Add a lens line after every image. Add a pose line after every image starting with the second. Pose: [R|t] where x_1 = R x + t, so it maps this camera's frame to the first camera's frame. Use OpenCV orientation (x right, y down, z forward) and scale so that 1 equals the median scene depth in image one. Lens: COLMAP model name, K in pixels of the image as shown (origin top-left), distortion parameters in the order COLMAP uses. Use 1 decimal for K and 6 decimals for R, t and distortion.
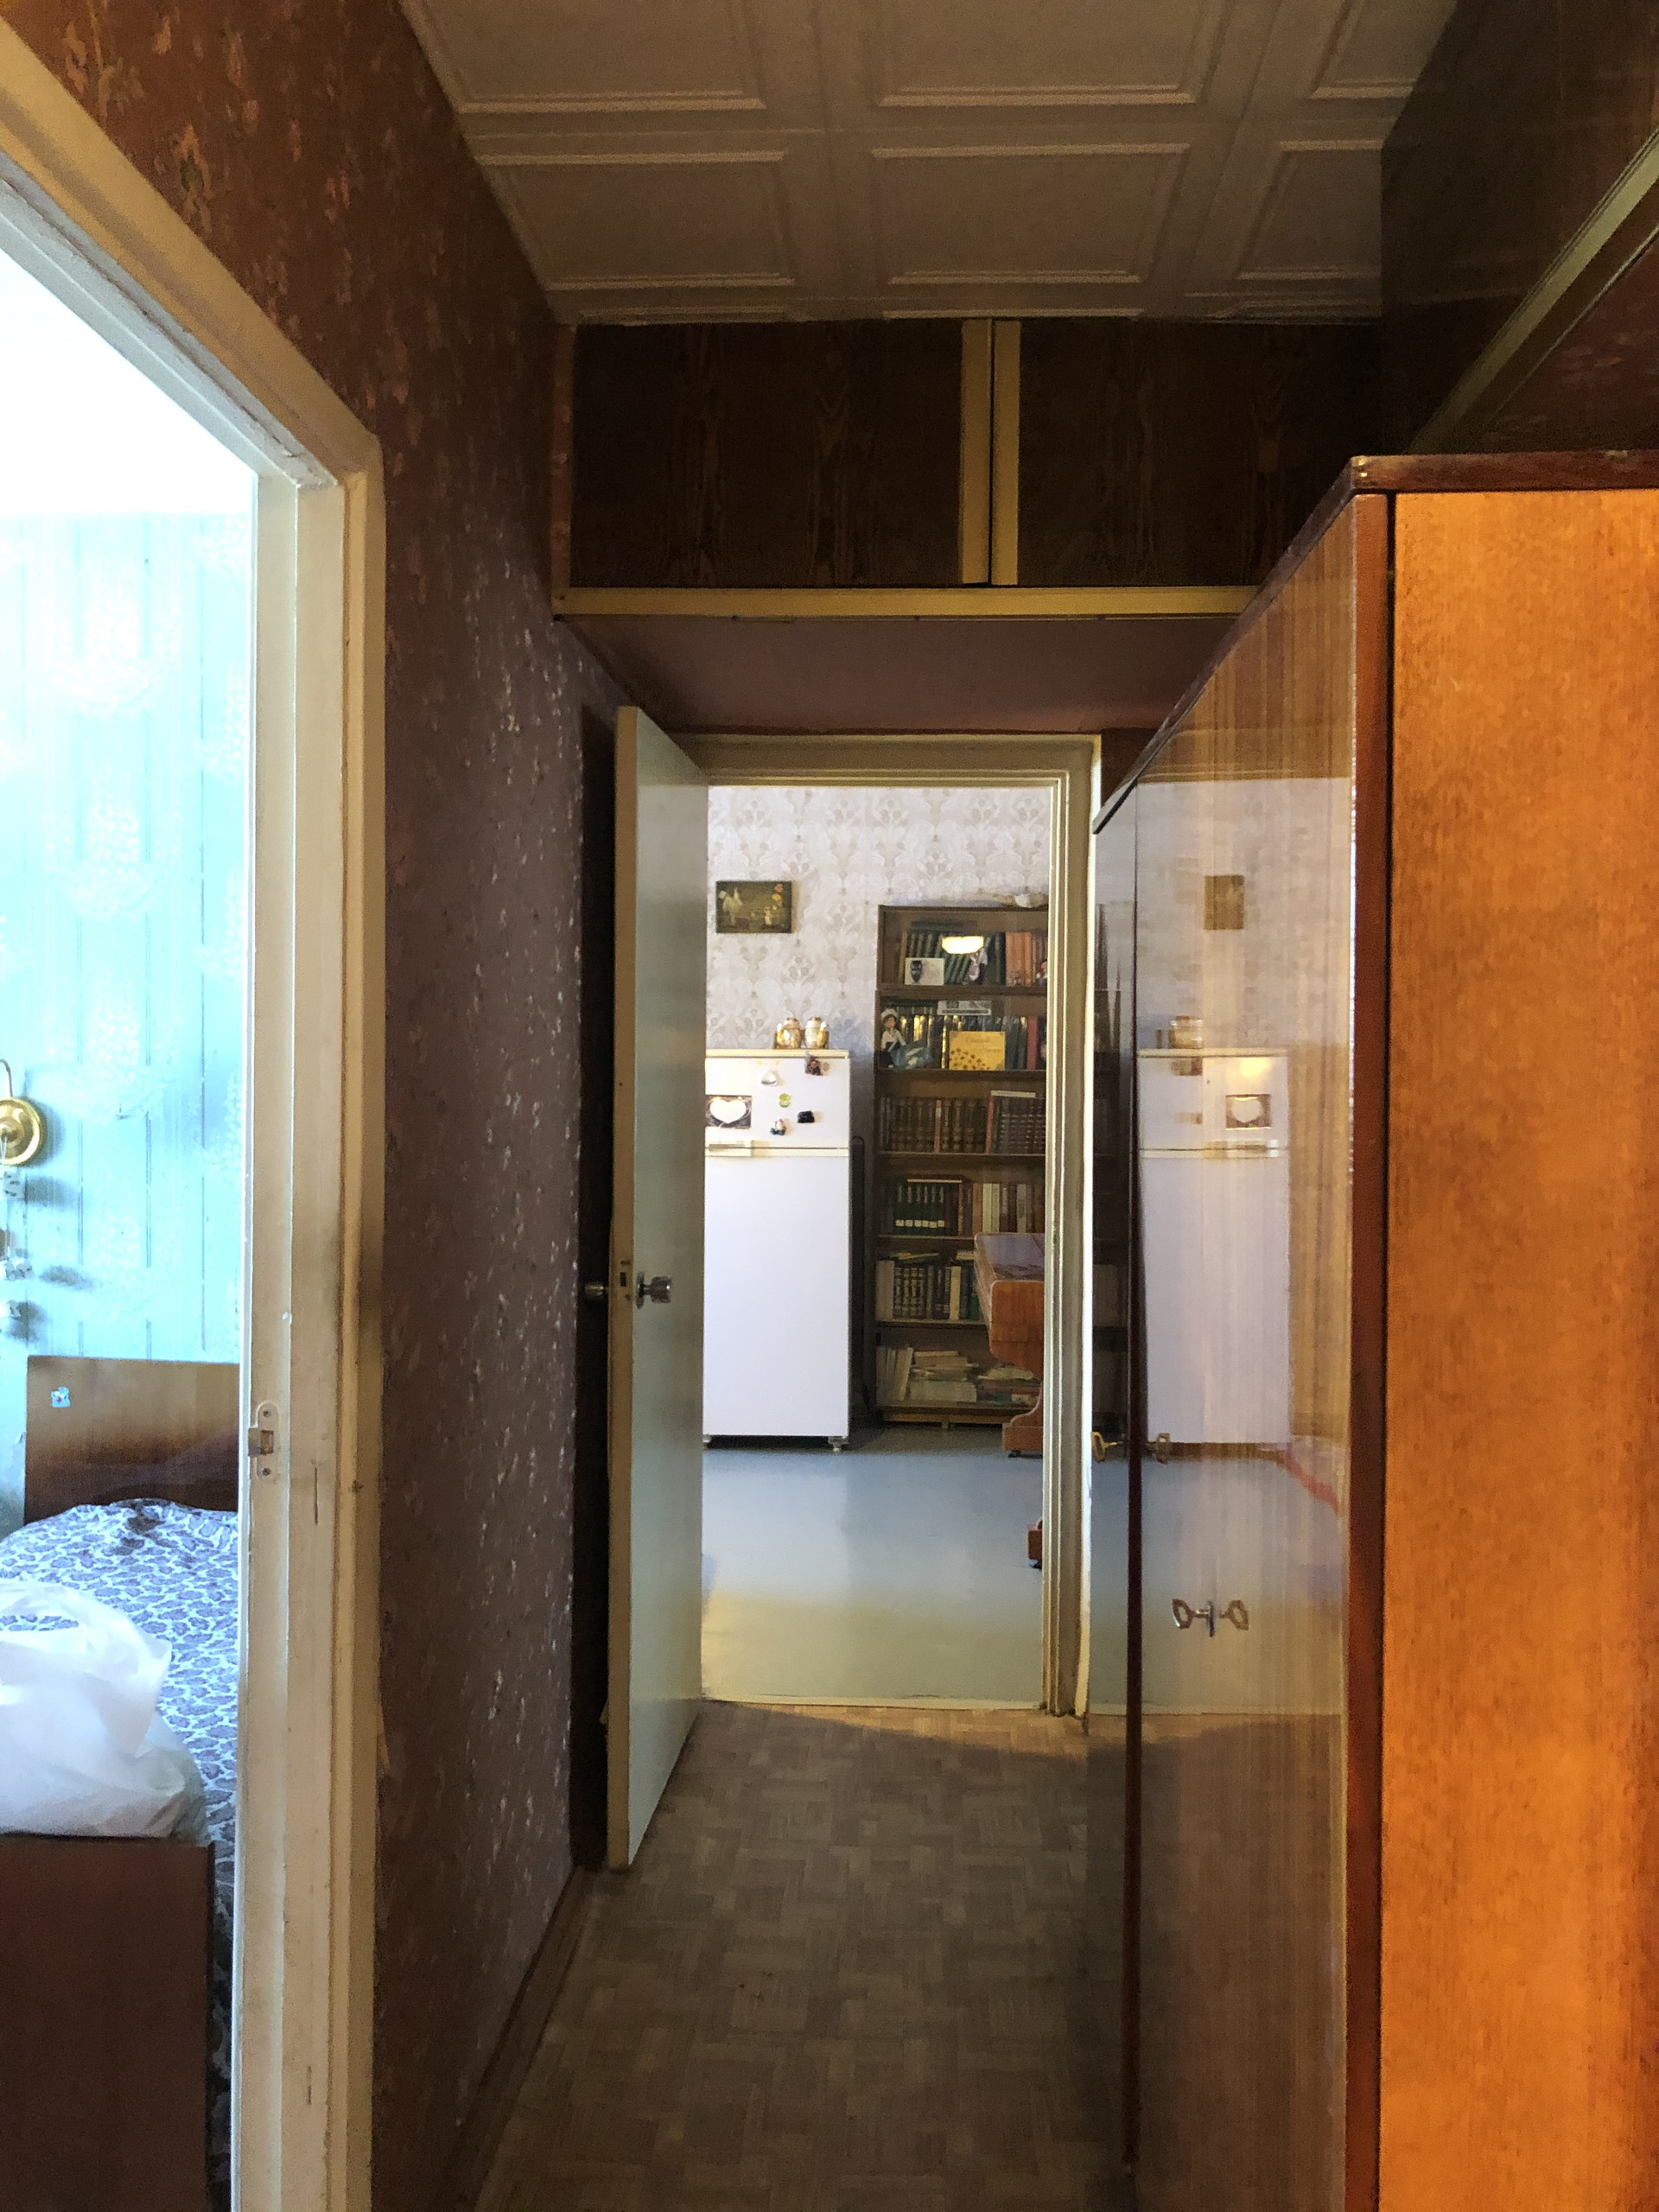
lens RADIAL K [[1832.8, 0, 826.2], [0, 1832.8, 1107.5], [0, 0, 1]] dist [0.032375, -0.028172]
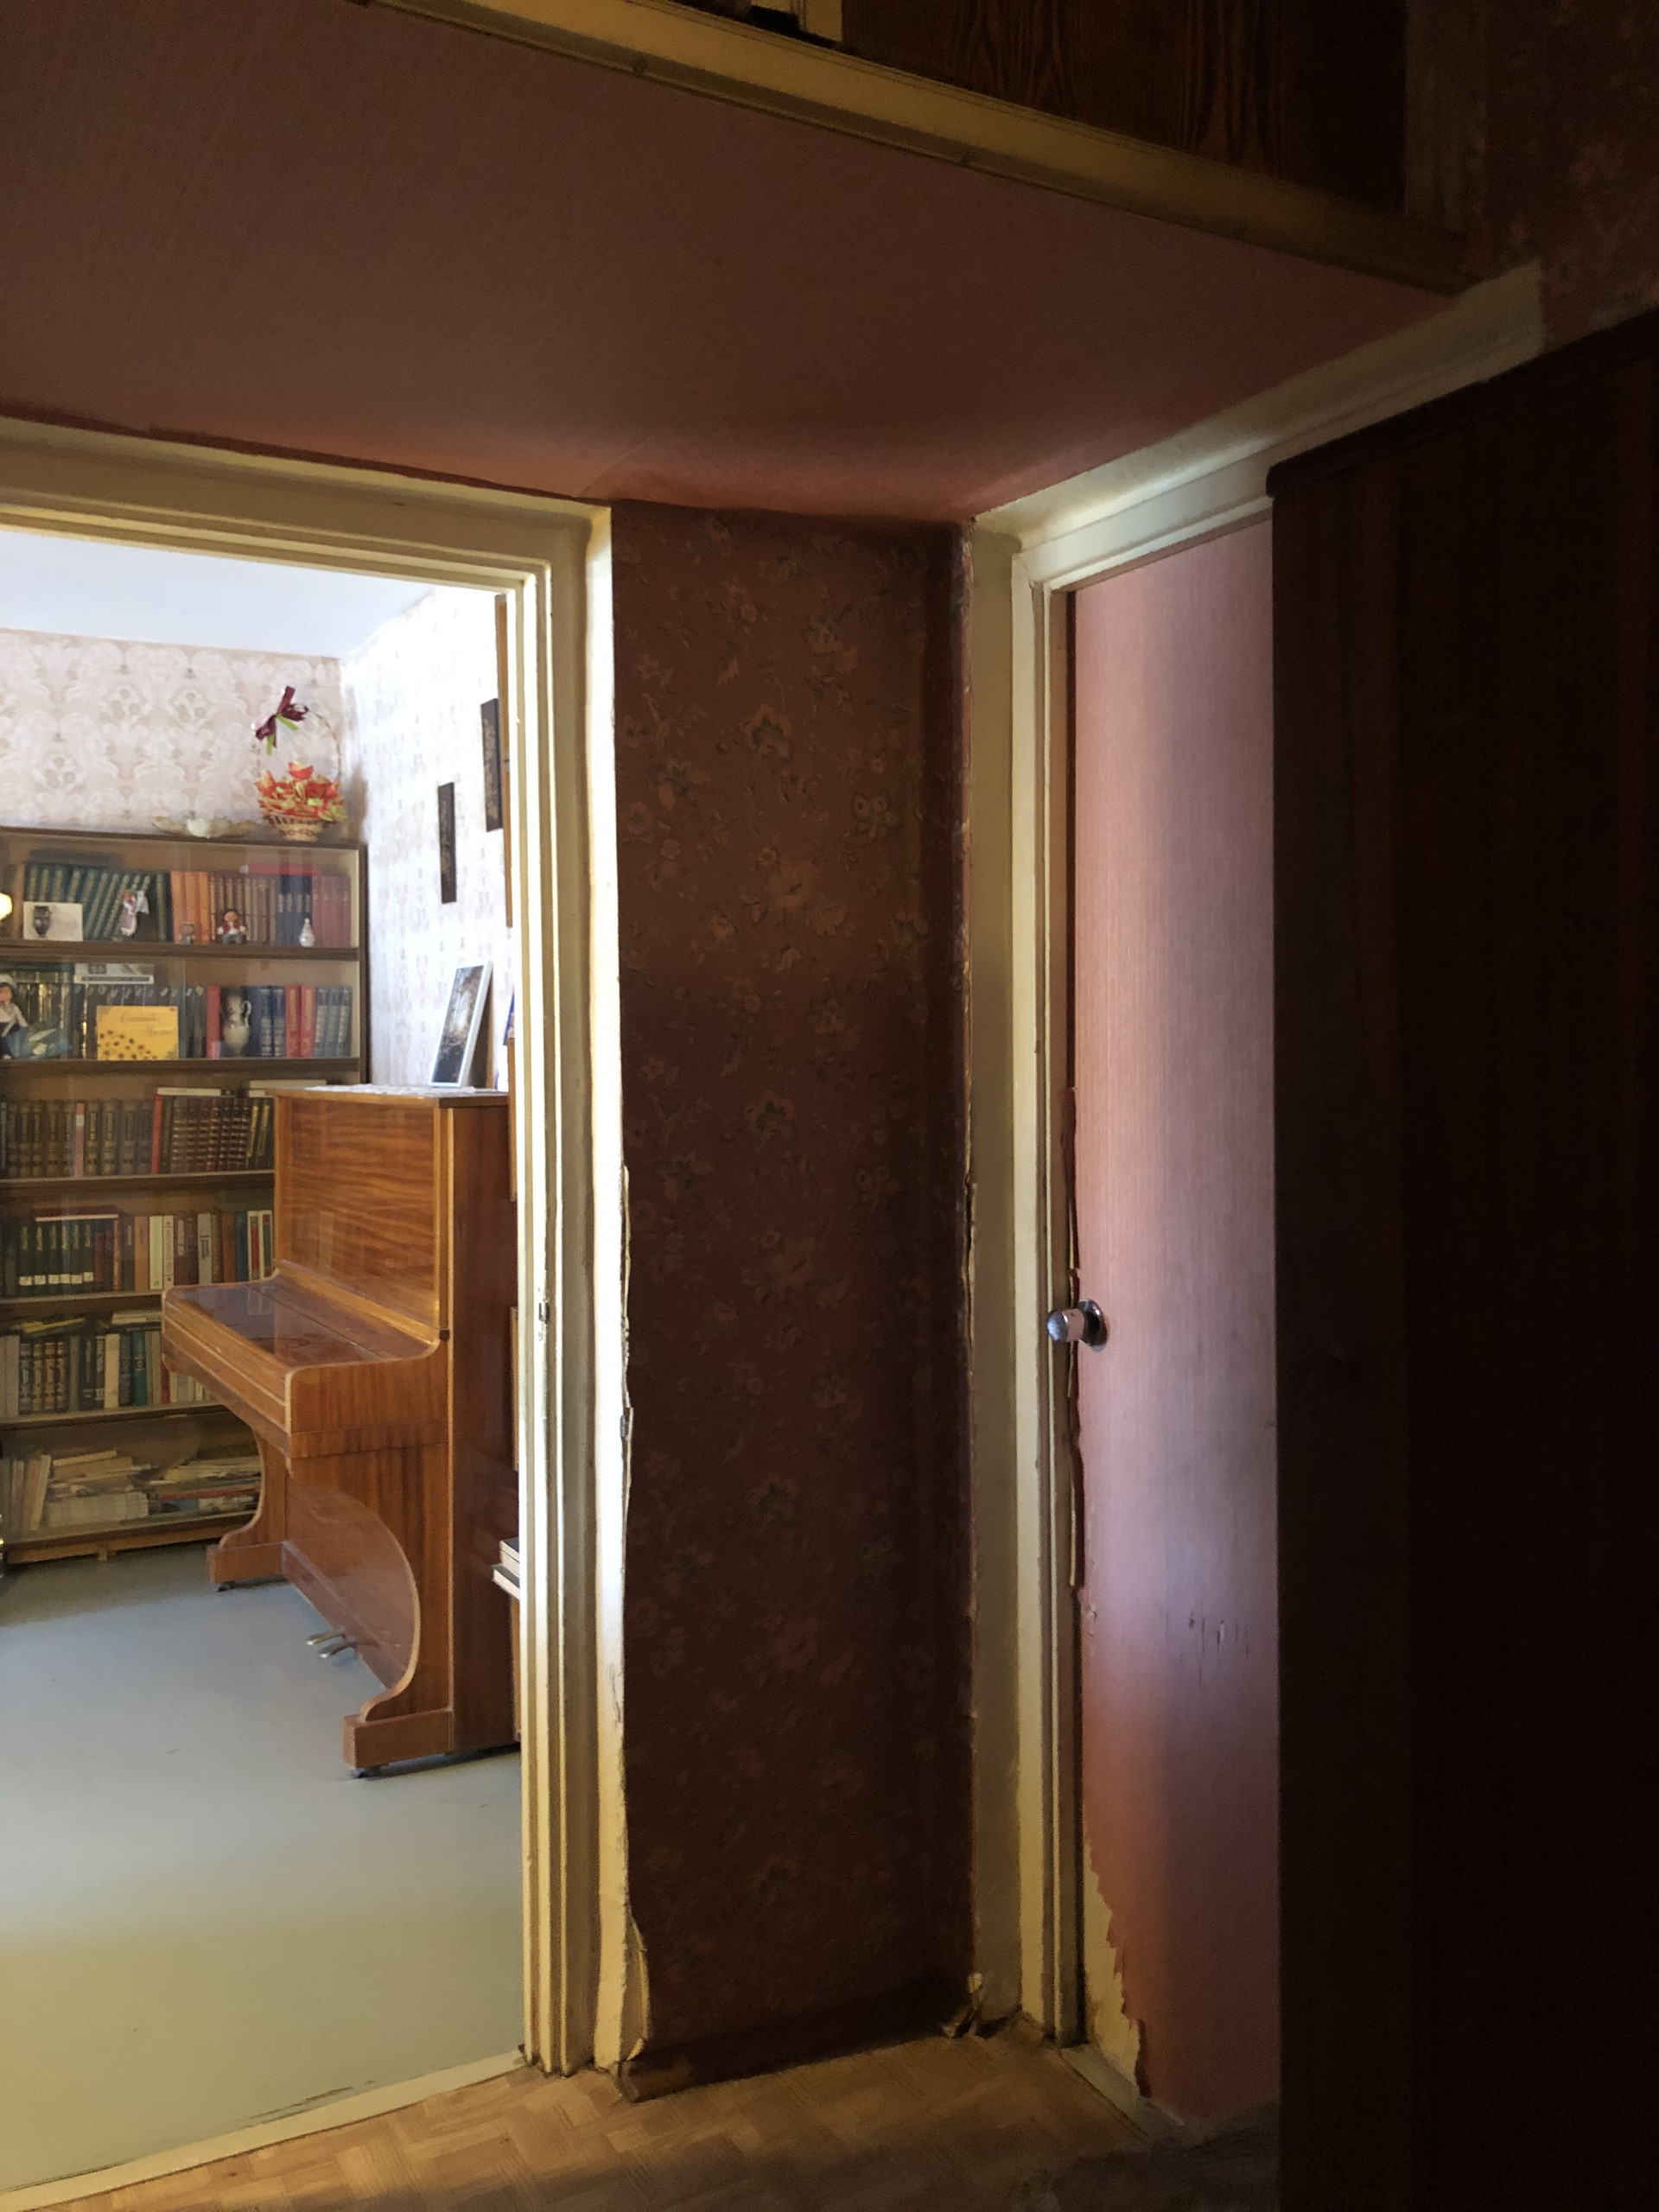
lens RADIAL K [[1832.8, 0, 840.1], [0, 1832.8, 1091.9], [0, 0, 1]] dist [0.032375, -0.028172]
pose [[0.847051, -0.030973, 0.530608, -0.067919], [0.033188, 0.999435, 0.005359, -0.002565], [-0.530474, 0.013070, 0.847601, 0.236098]]
